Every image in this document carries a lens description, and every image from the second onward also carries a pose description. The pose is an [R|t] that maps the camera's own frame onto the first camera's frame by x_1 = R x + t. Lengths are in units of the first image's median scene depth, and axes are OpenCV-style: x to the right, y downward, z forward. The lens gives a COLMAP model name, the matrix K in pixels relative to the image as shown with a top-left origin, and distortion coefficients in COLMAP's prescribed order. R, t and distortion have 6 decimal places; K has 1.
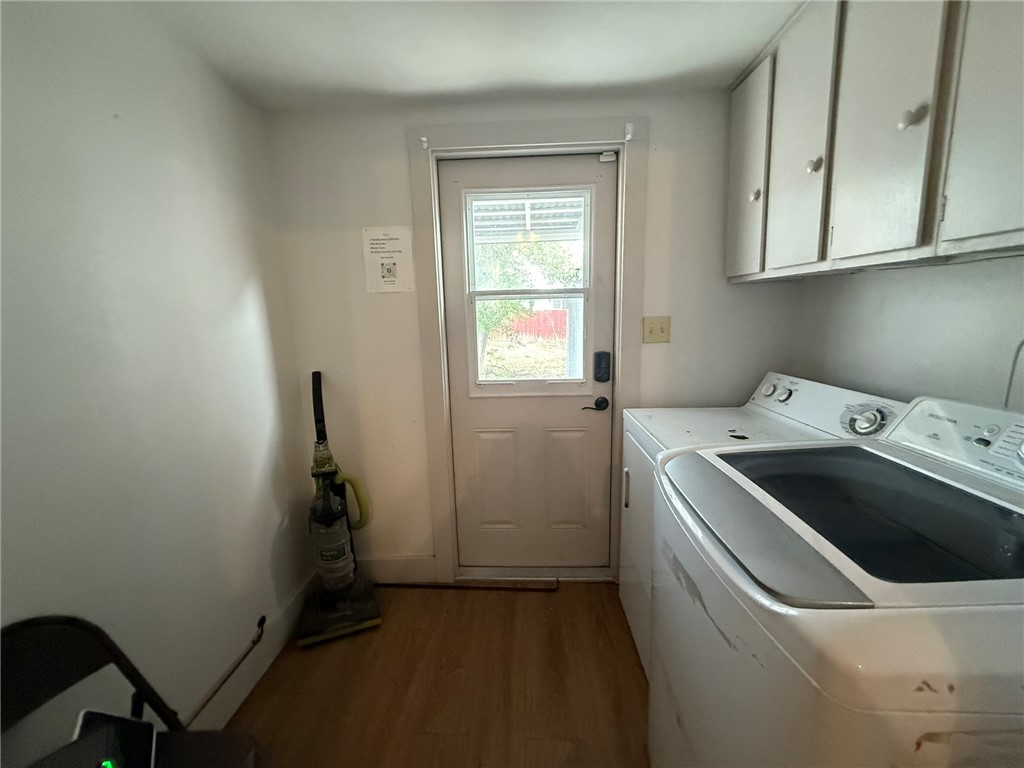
lens RADIAL K [[406.0, 0, 509.6], [0, 406.0, 383.5], [0, 0, 1]] dist [-0.001224, -0.000610]
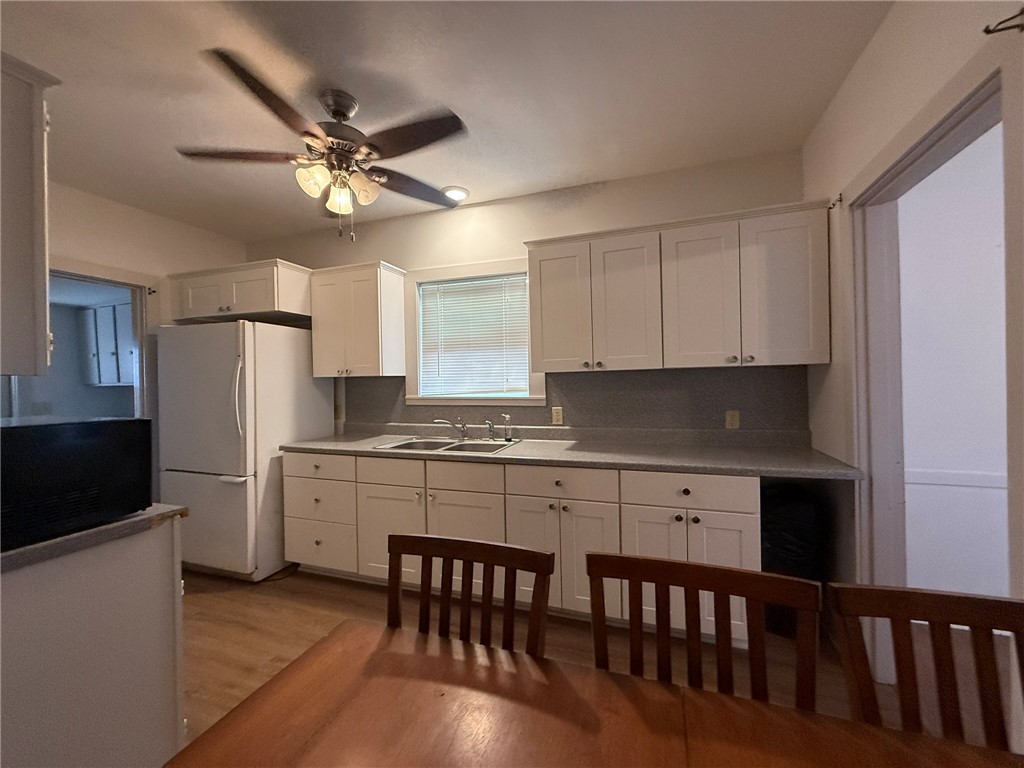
lens RADIAL K [[406.0, 0, 509.6], [0, 406.0, 383.5], [0, 0, 1]] dist [-0.001224, -0.000610]
pose [[0.305950, 0.010531, 0.951989, -0.900048], [0.179053, 0.981459, -0.068401, 0.321715], [-0.935059, 0.191384, 0.298392, -1.916298]]
